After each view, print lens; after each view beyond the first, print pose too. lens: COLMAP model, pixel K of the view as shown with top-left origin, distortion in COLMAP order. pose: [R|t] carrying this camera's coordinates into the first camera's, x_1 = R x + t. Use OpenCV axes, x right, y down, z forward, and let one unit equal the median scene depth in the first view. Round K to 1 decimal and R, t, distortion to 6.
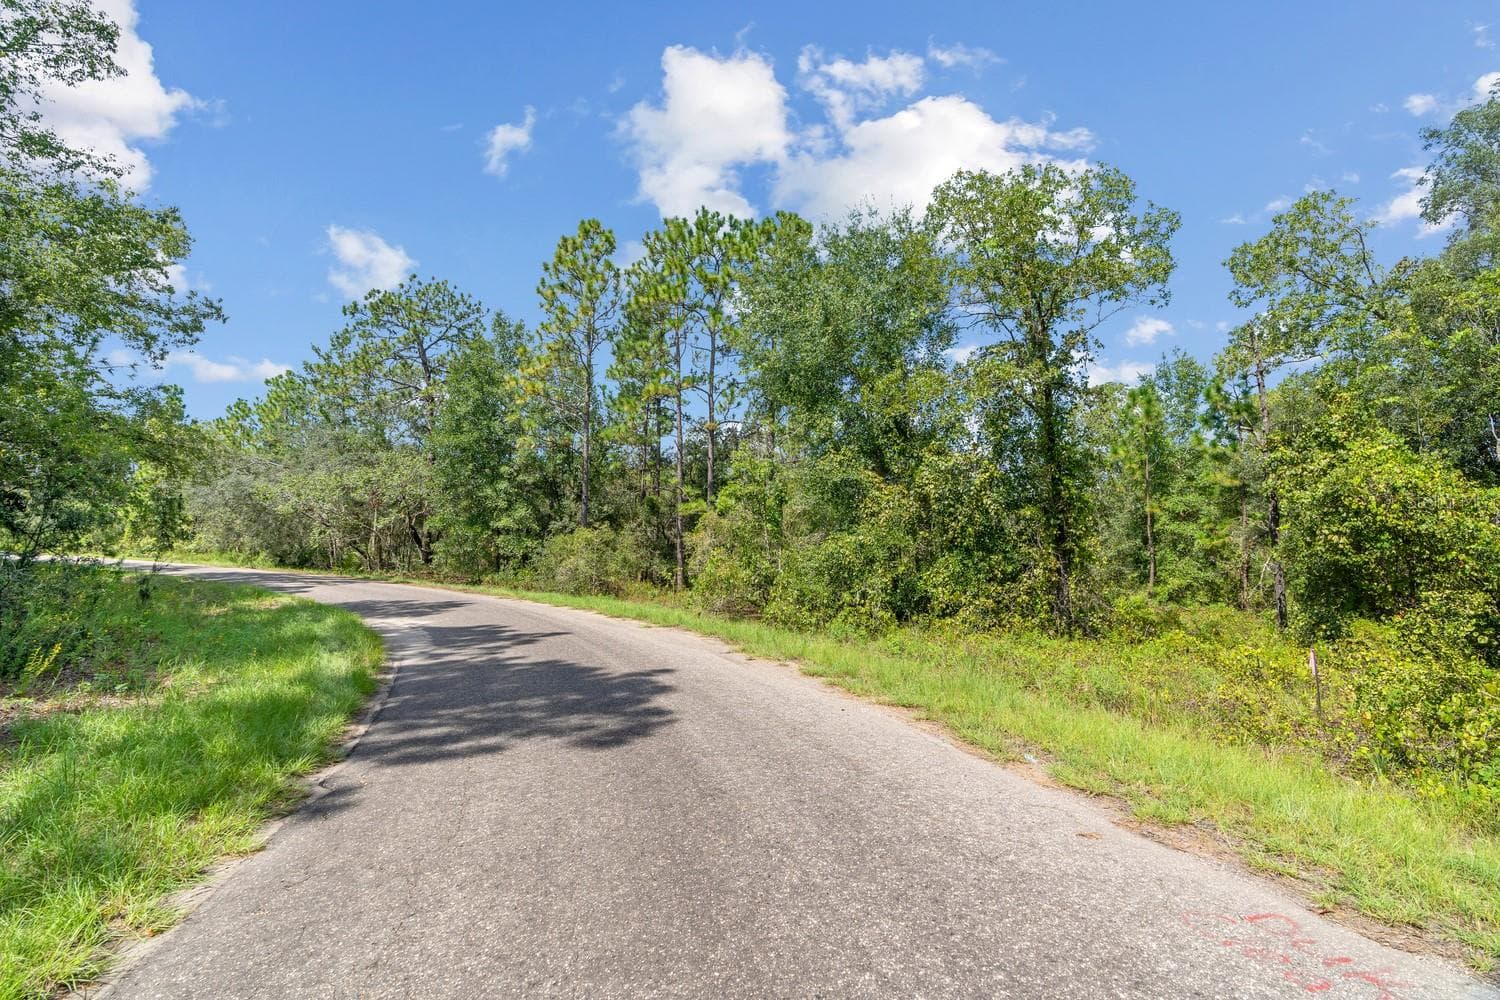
lens RADIAL K [[678.8, 0, 751.1], [0, 678.8, 495.2], [0, 0, 1]] dist [-0.005191, 0.005265]
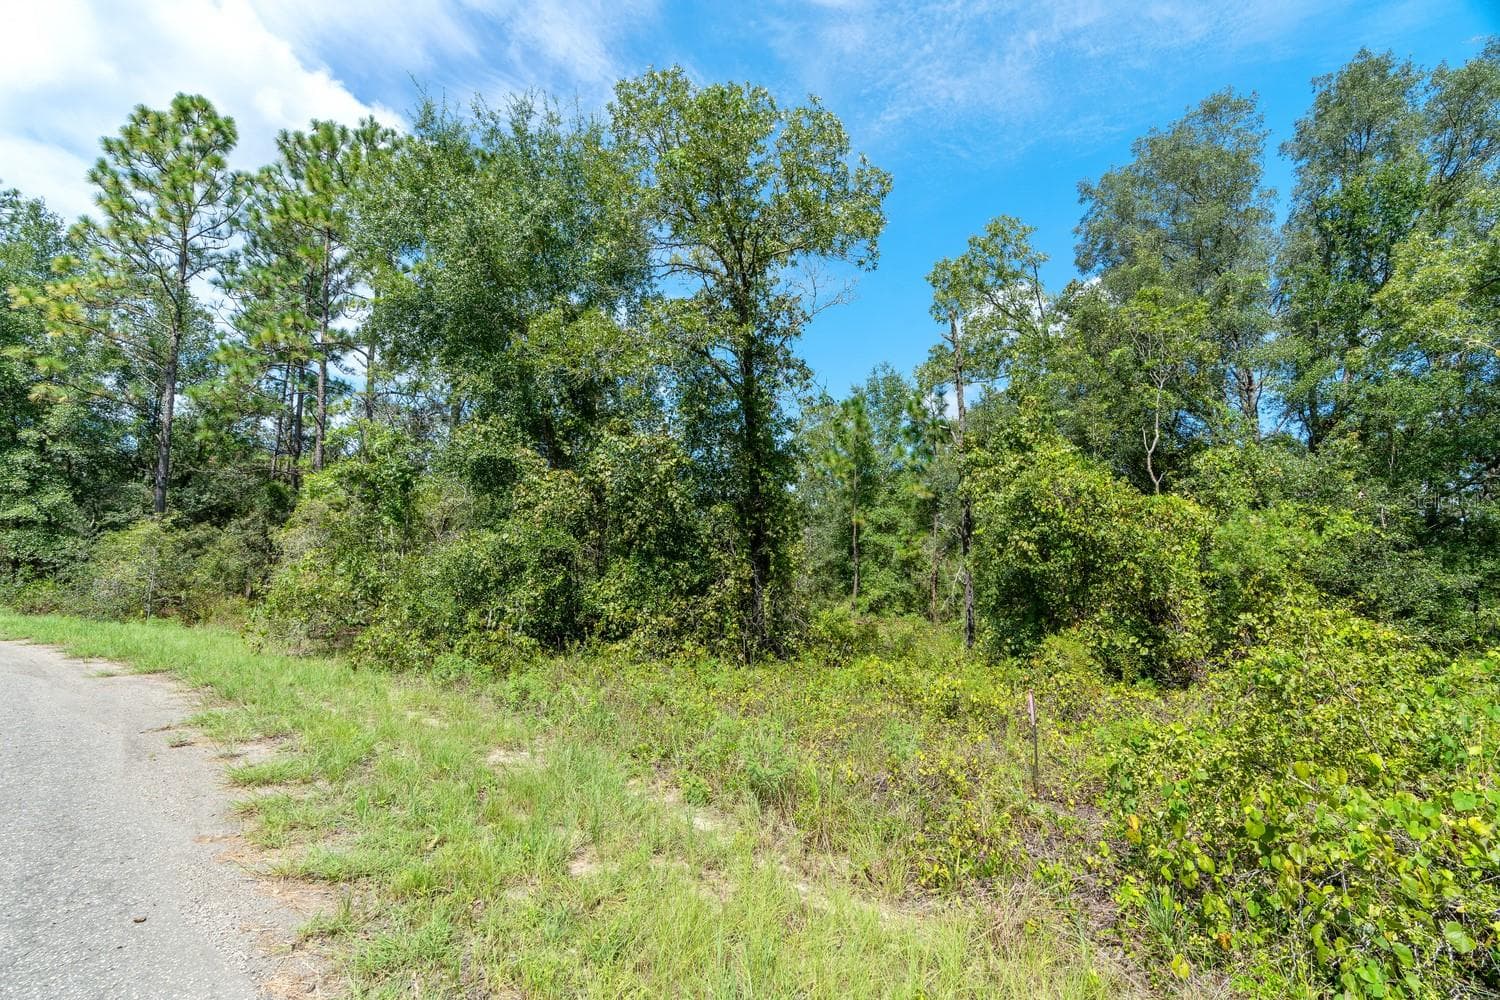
lens RADIAL K [[678.8, 0, 751.1], [0, 678.8, 495.2], [0, 0, 1]] dist [-0.005191, 0.005265]
pose [[0.931460, 0.044757, 0.361080, 0.138075], [-0.038451, 0.998957, -0.024633, 0.025174], [-0.361806, 0.009061, 0.932210, 0.209945]]
